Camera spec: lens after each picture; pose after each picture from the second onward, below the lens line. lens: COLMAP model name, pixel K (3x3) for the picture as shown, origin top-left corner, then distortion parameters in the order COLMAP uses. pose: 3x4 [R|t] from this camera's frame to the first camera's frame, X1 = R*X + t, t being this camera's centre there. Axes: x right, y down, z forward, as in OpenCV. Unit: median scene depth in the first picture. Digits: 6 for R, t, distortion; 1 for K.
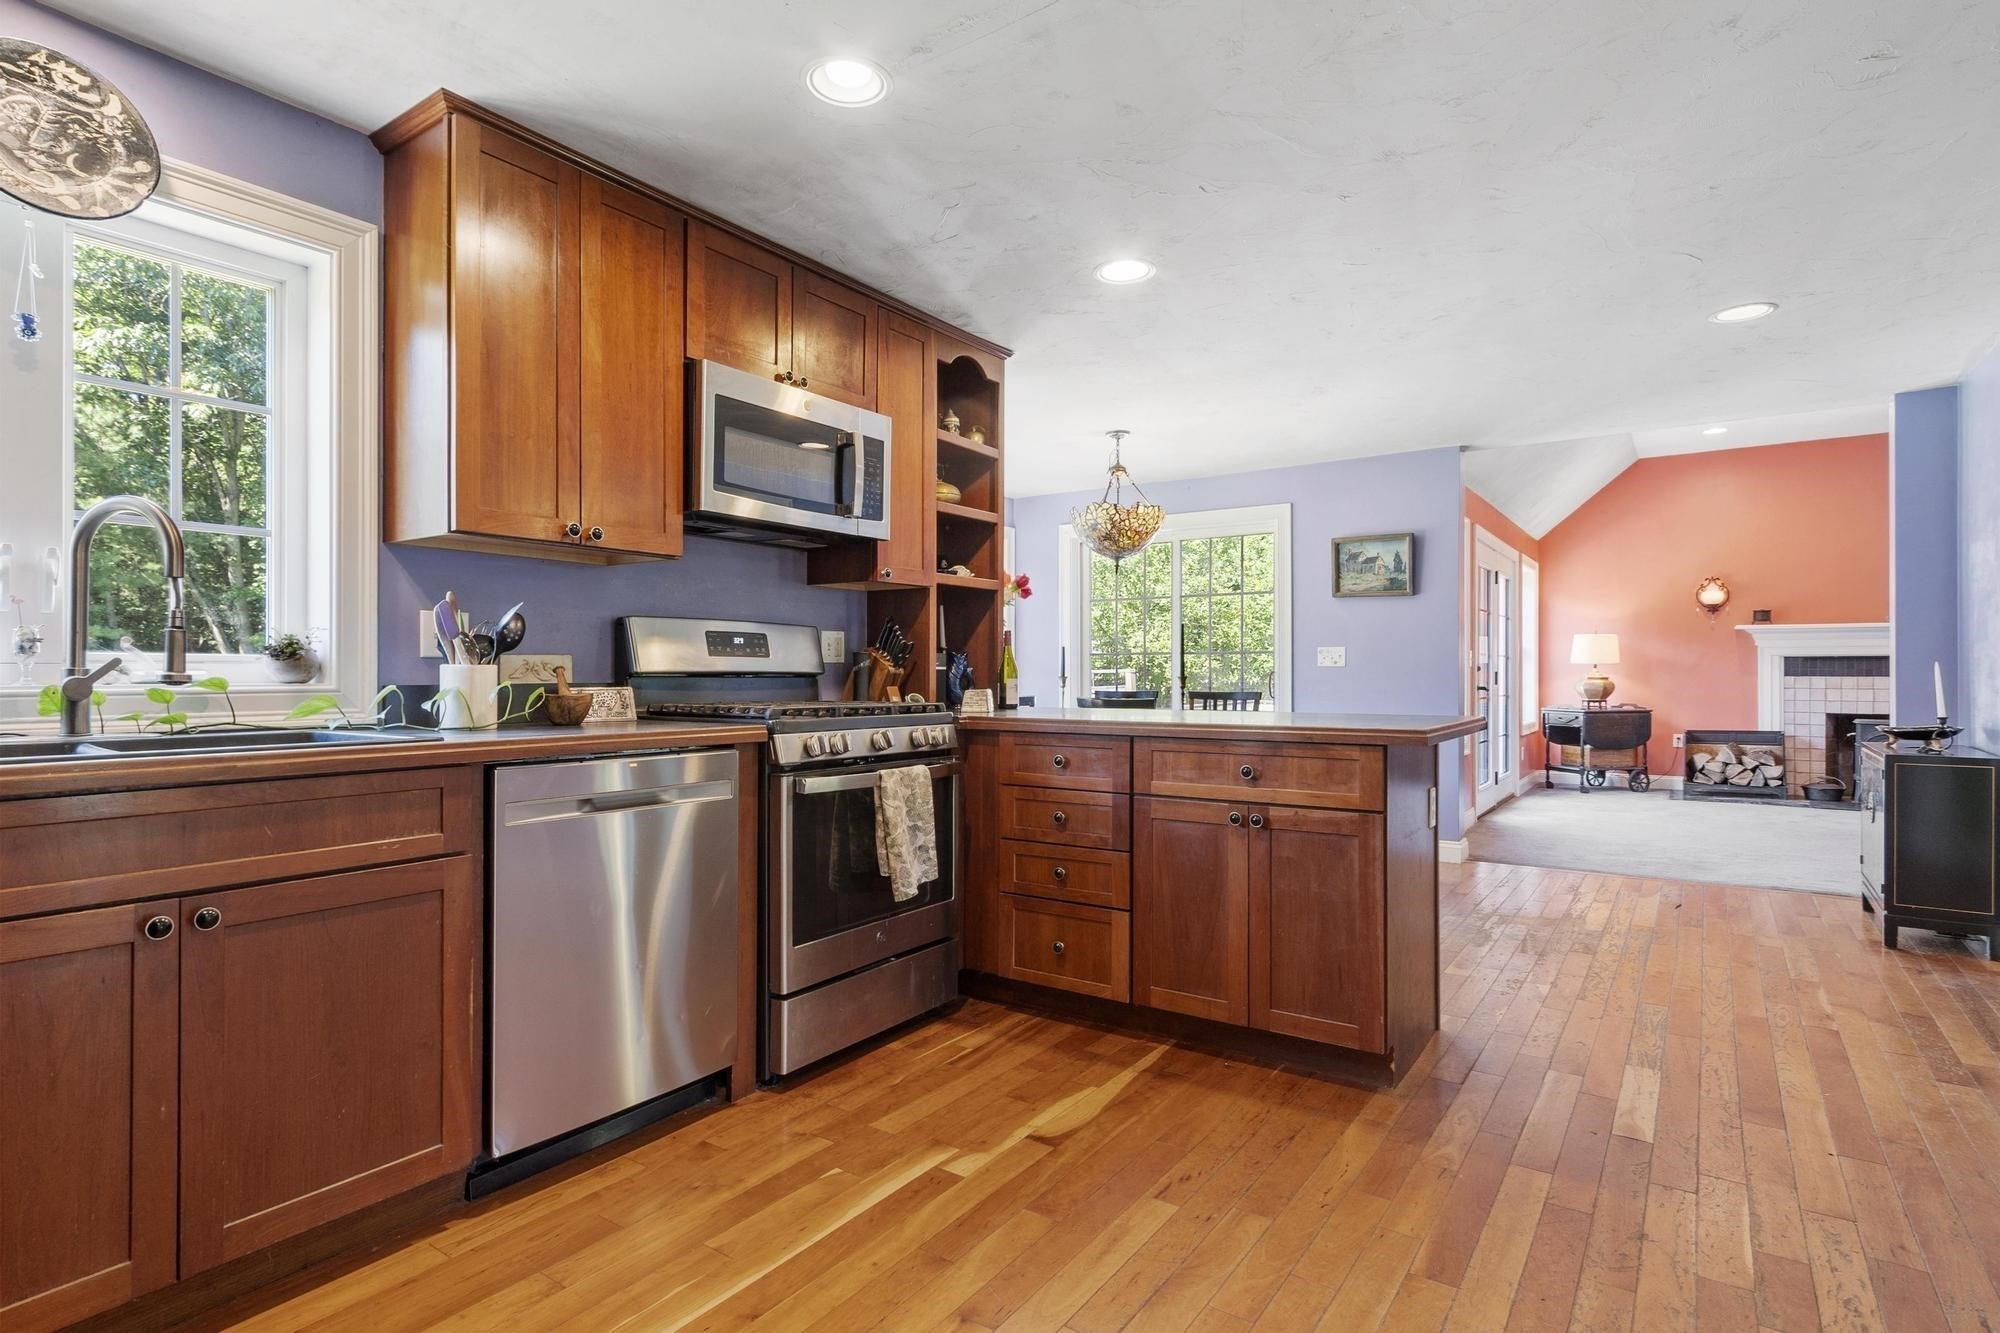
lens RADIAL K [[1011.9, 0, 991.8], [0, 1011.9, 672.7], [0, 0, 1]] dist [0.000962, -0.000502]
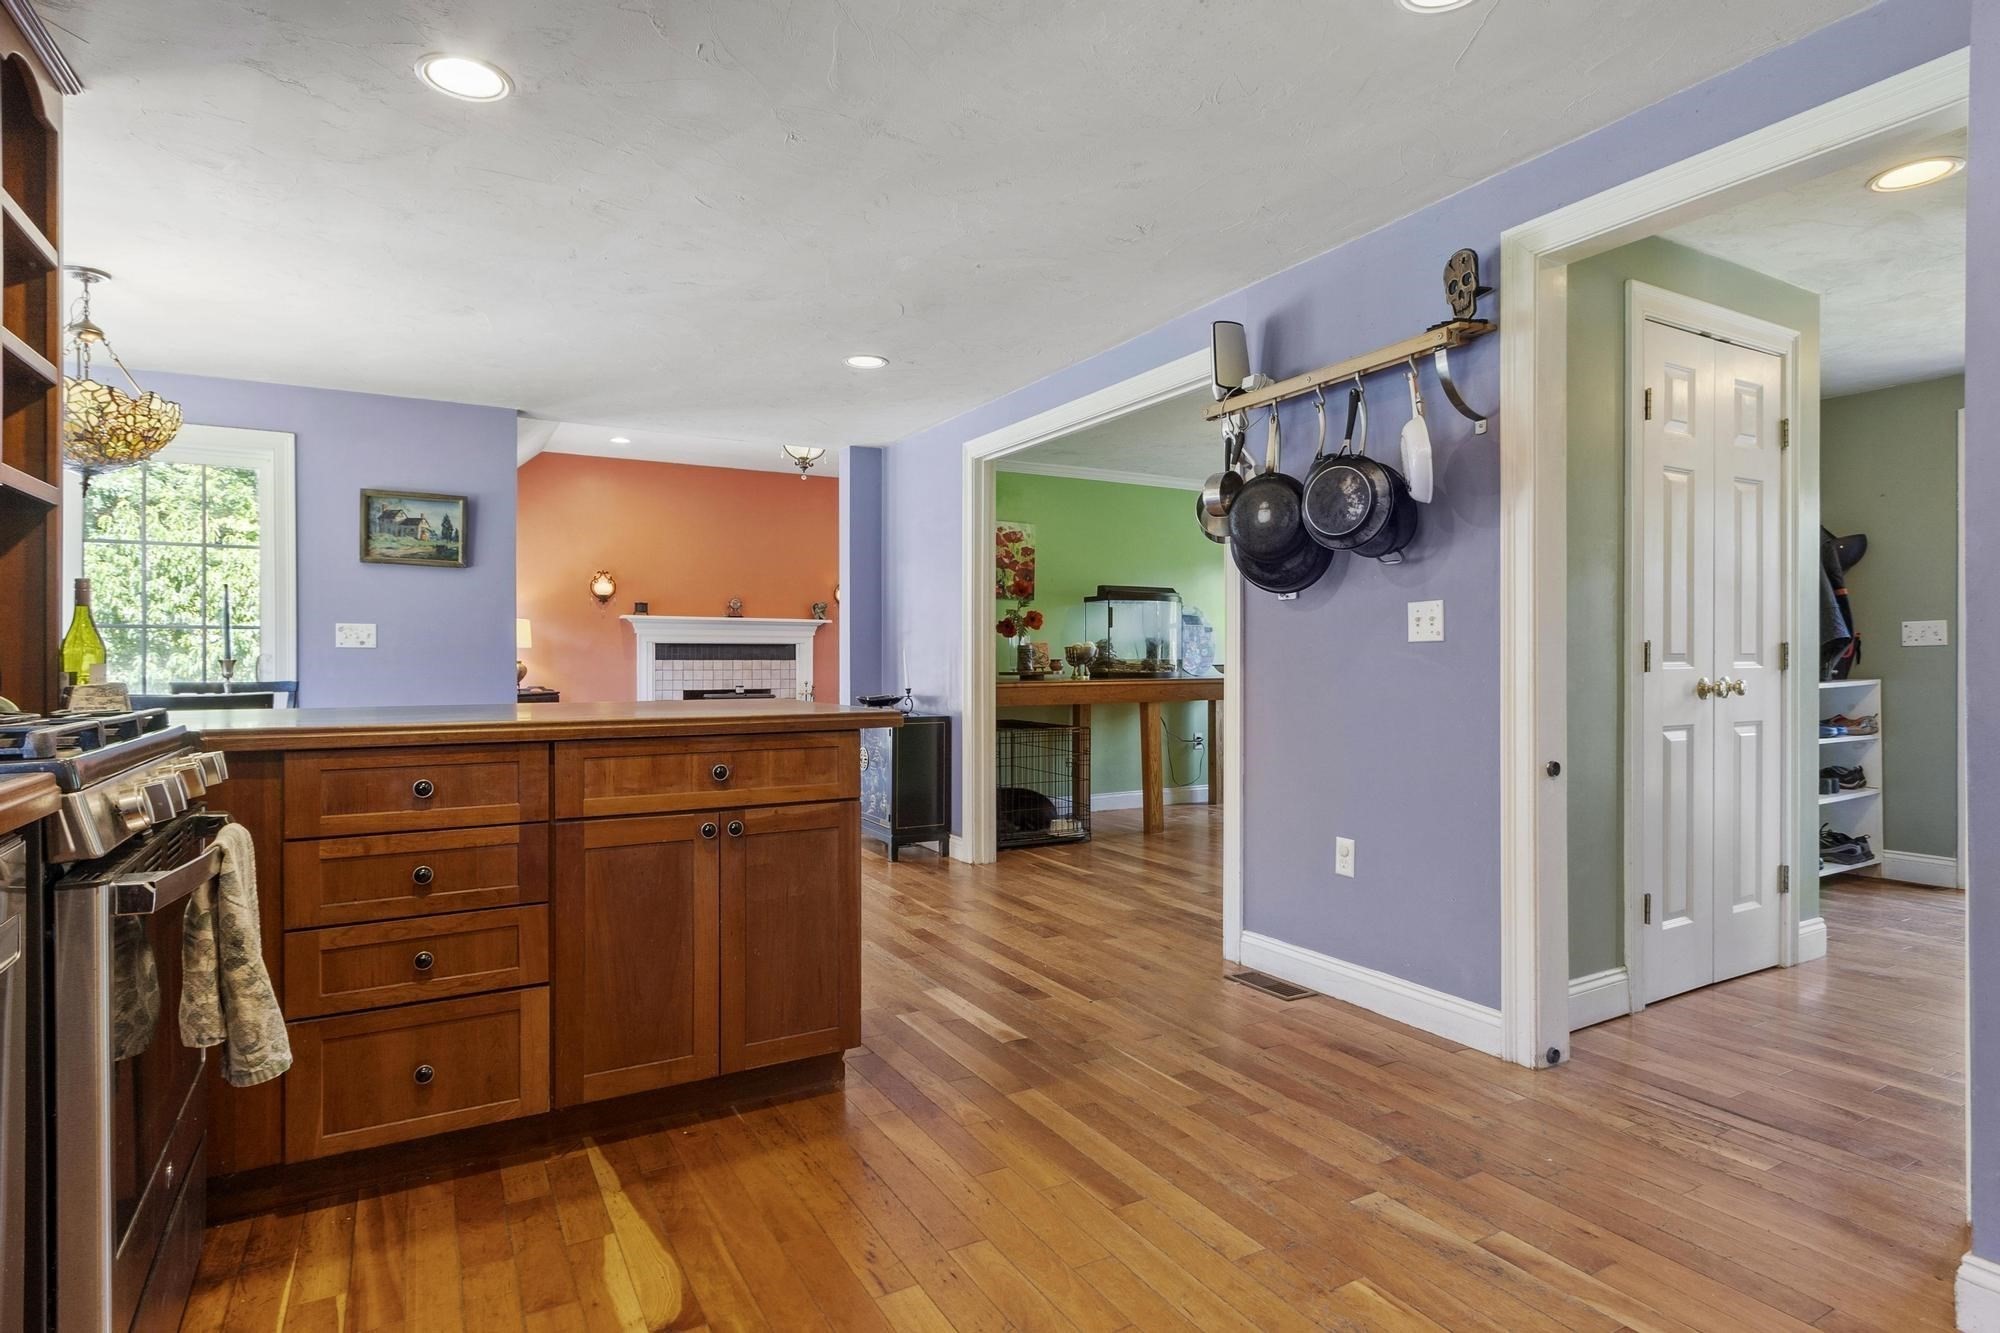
lens RADIAL K [[1027.4, 0, 1000.7], [0, 1027.4, 663.0], [0, 0, 1]] dist [0.001279, -0.000590]
pose [[0.425425, -0.003656, 0.904986, -0.344862], [-0.001616, 0.999987, 0.004799, 0.002420], [-0.904992, -0.003504, 0.425414, 0.351924]]
